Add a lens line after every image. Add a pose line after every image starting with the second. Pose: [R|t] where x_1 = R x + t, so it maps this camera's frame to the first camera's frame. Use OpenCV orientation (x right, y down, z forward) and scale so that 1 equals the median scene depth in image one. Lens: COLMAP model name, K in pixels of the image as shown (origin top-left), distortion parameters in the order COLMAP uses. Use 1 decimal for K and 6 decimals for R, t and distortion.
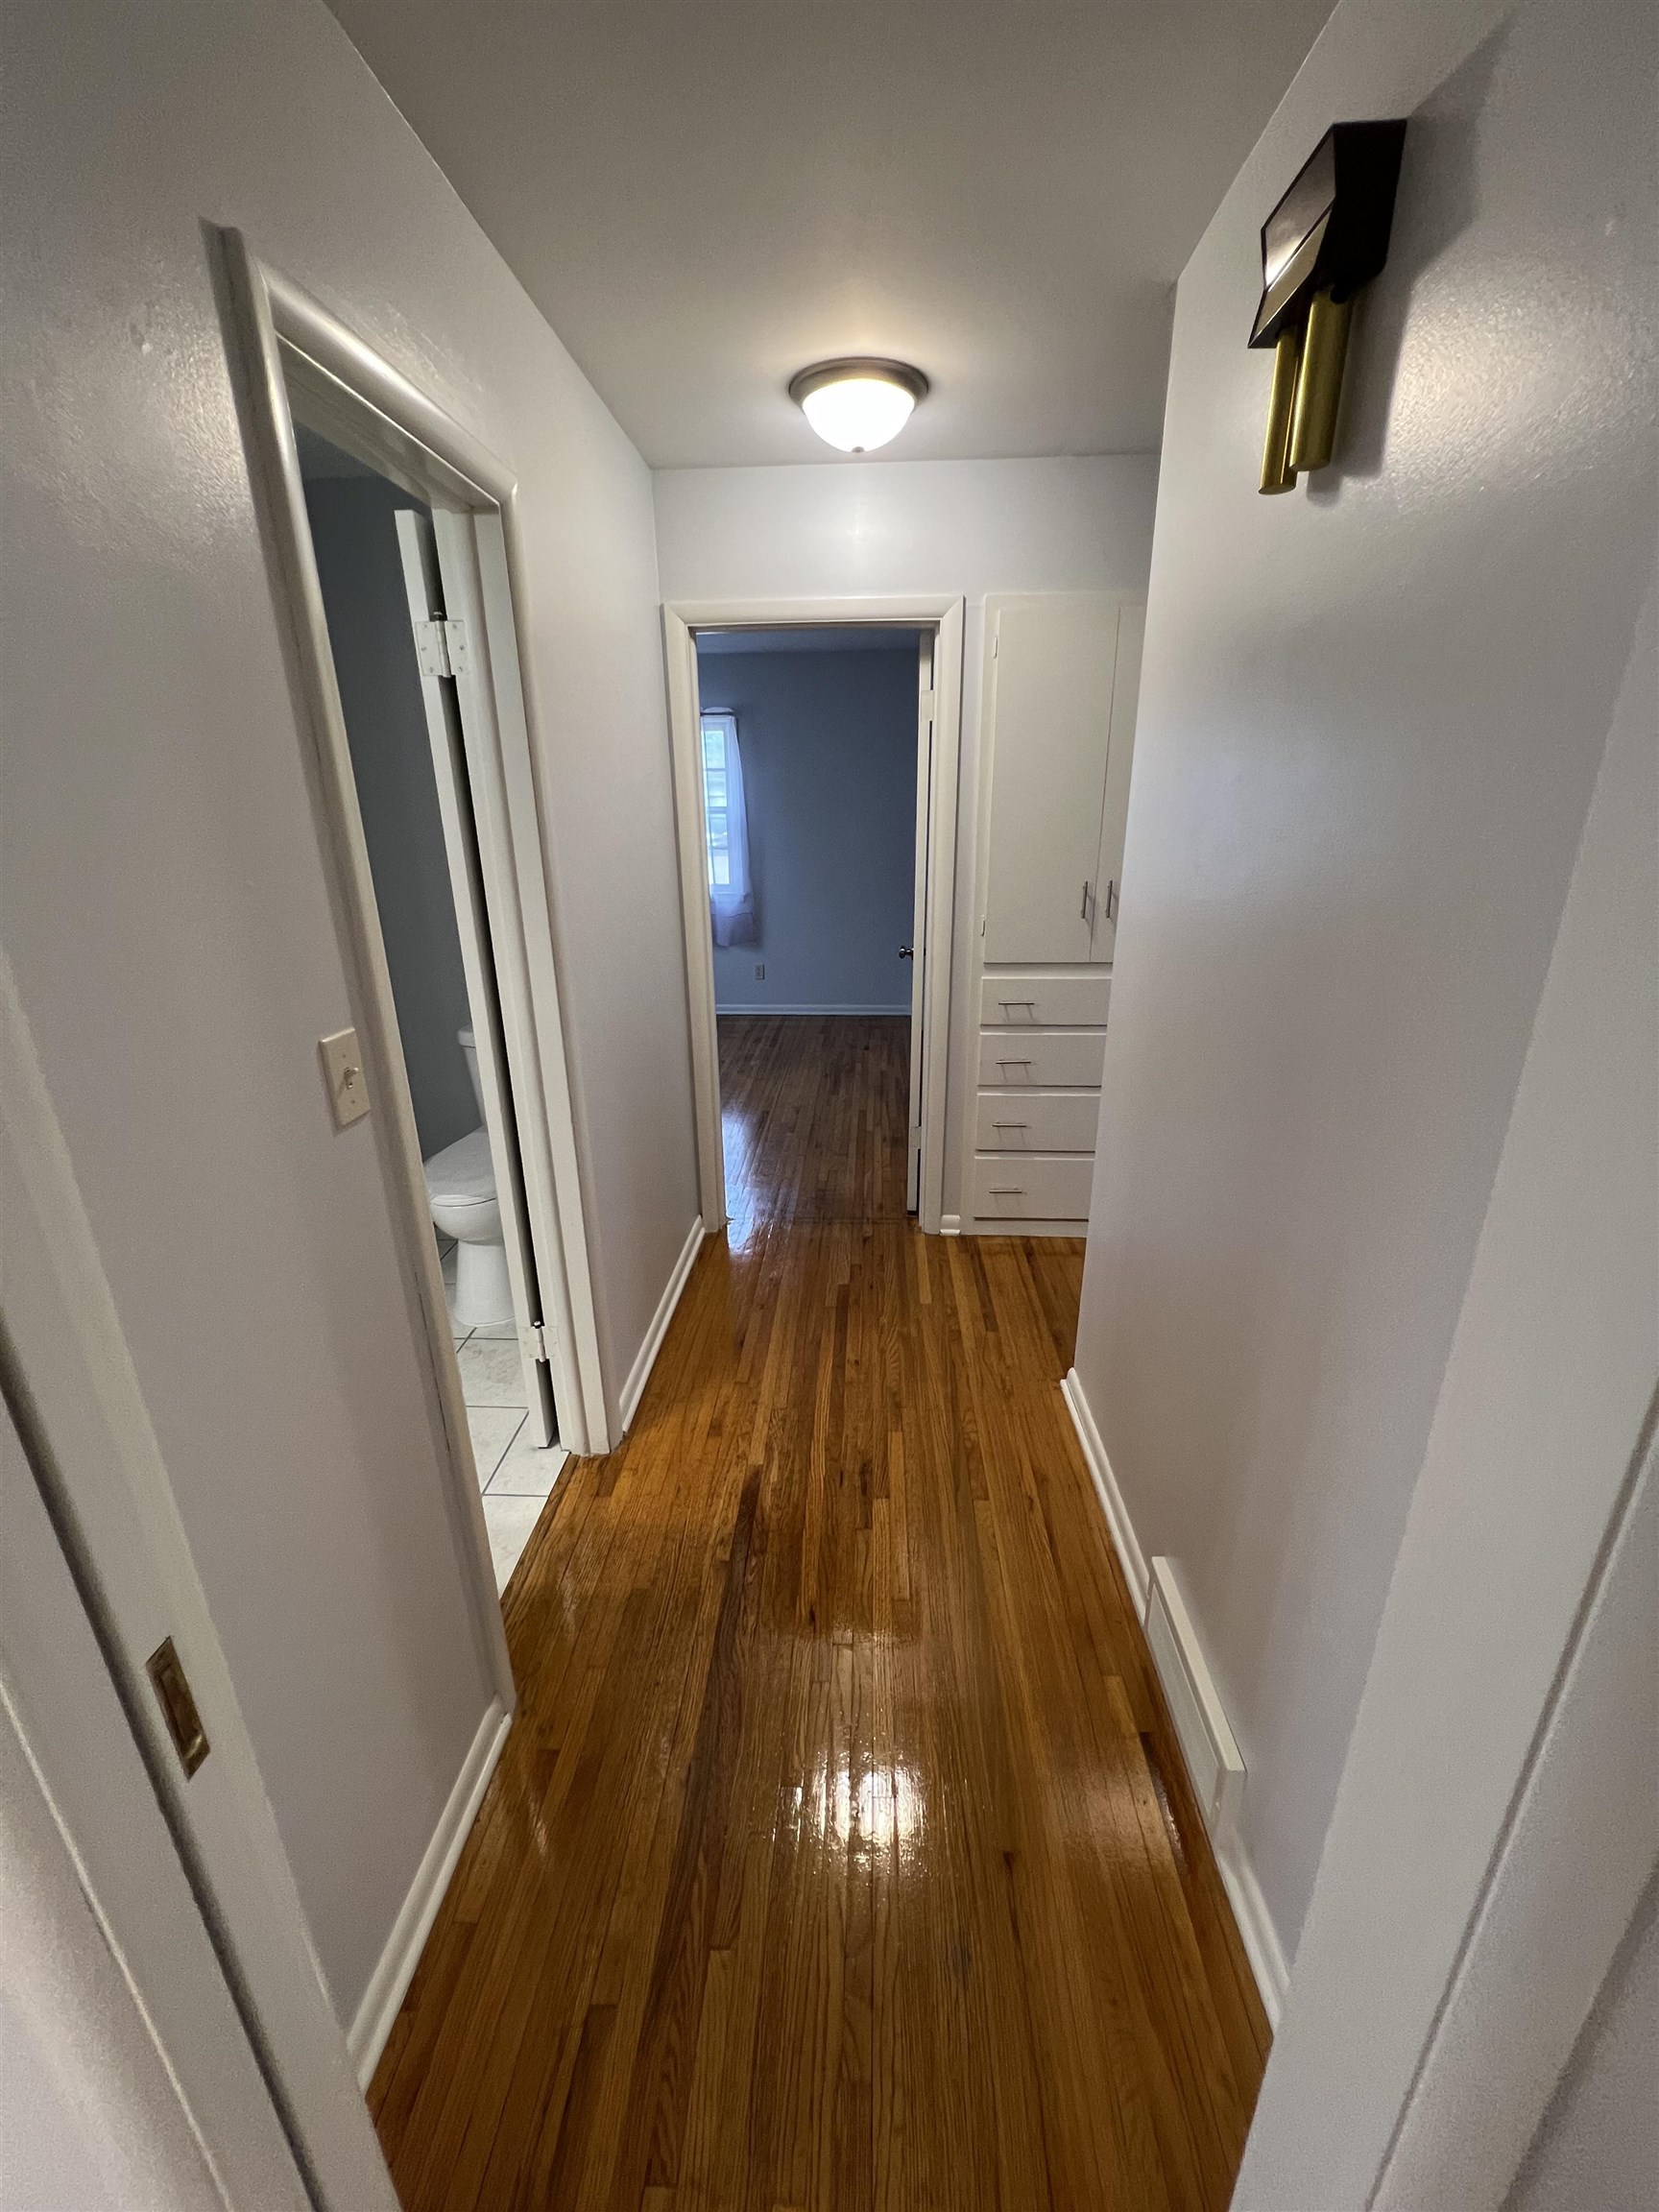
lens RADIAL K [[885.8, 0, 833.0], [0, 885.8, 1107.3], [0, 0, 1]] dist [-0.004337, 0.000663]
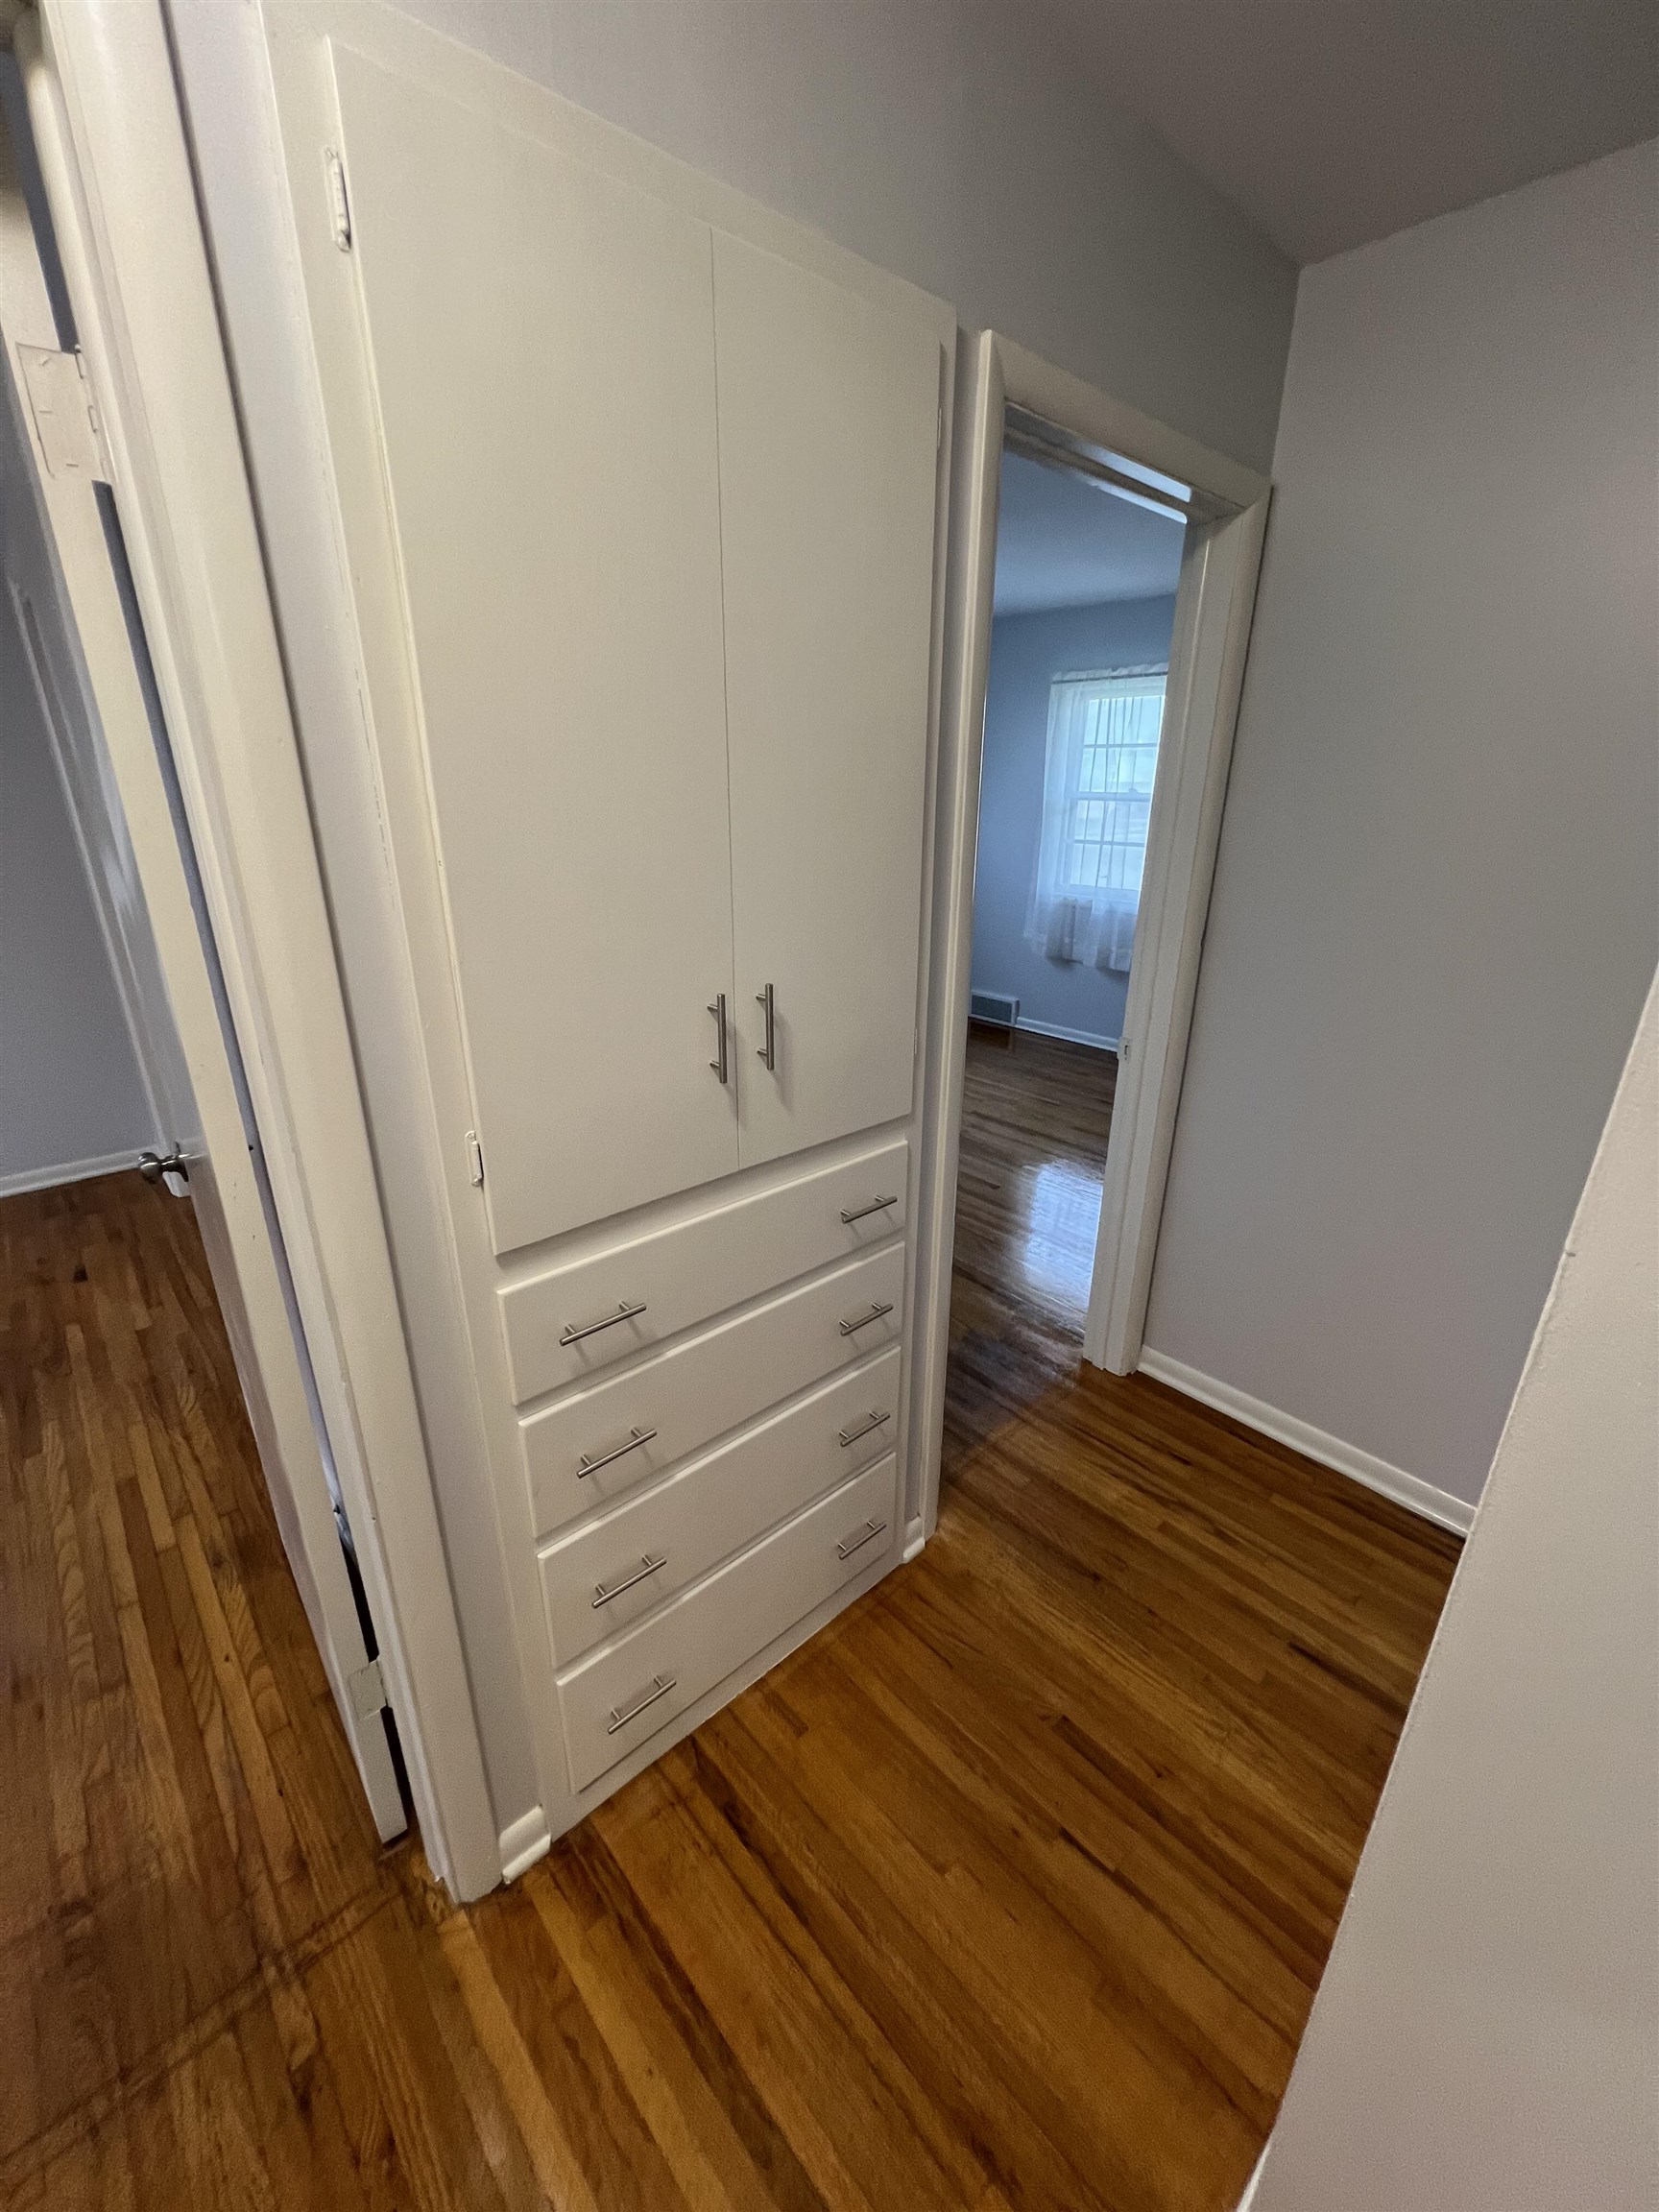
lens RADIAL K [[885.8, 0, 832.1], [0, 885.8, 1102.4], [0, 0, 1]] dist [-0.004337, 0.000663]
pose [[0.701524, -0.229742, 0.674598, 0.031871], [0.220560, 0.970128, 0.101024, -0.175164], [-0.677656, 0.077918, 0.731239, 0.500719]]
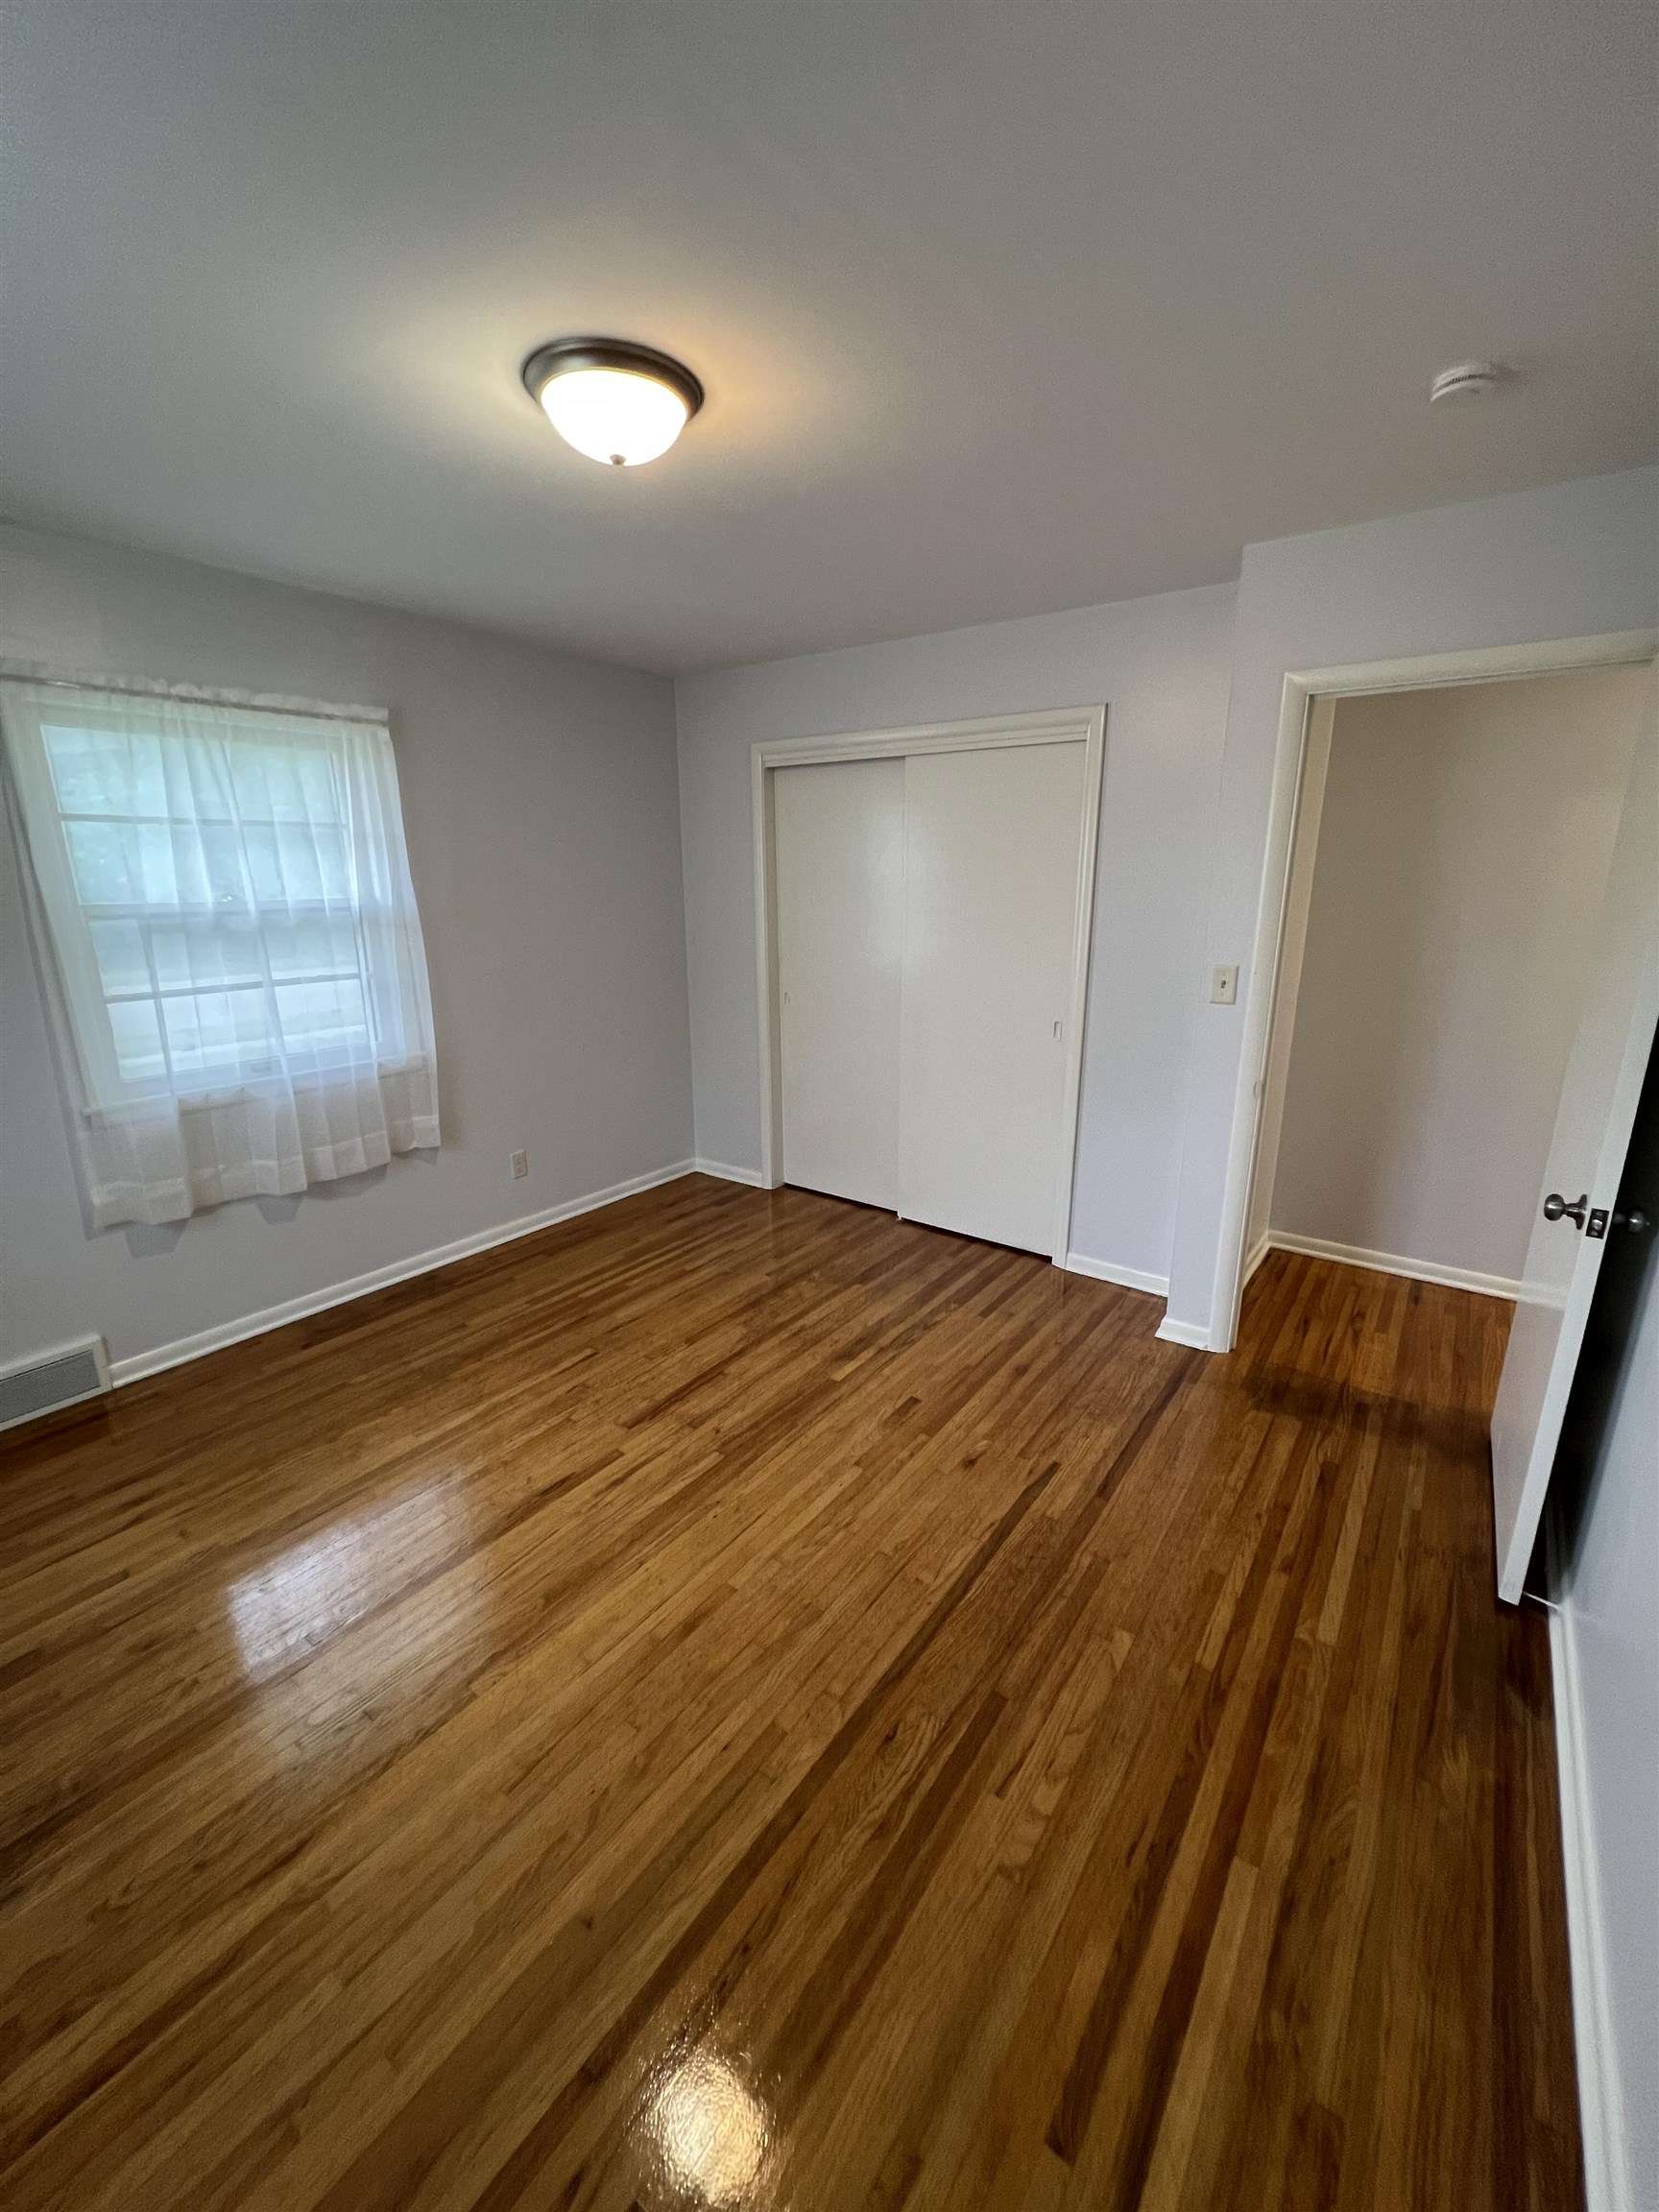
lens RADIAL K [[885.8, 0, 828.8], [0, 885.8, 1094.3], [0, 0, 1]] dist [-0.004337, 0.000663]
pose [[-0.833262, -0.123565, 0.538894, 0.175245], [0.192906, 0.848473, 0.492829, -0.290789], [-0.518133, 0.514611, -0.683164, 0.818759]]
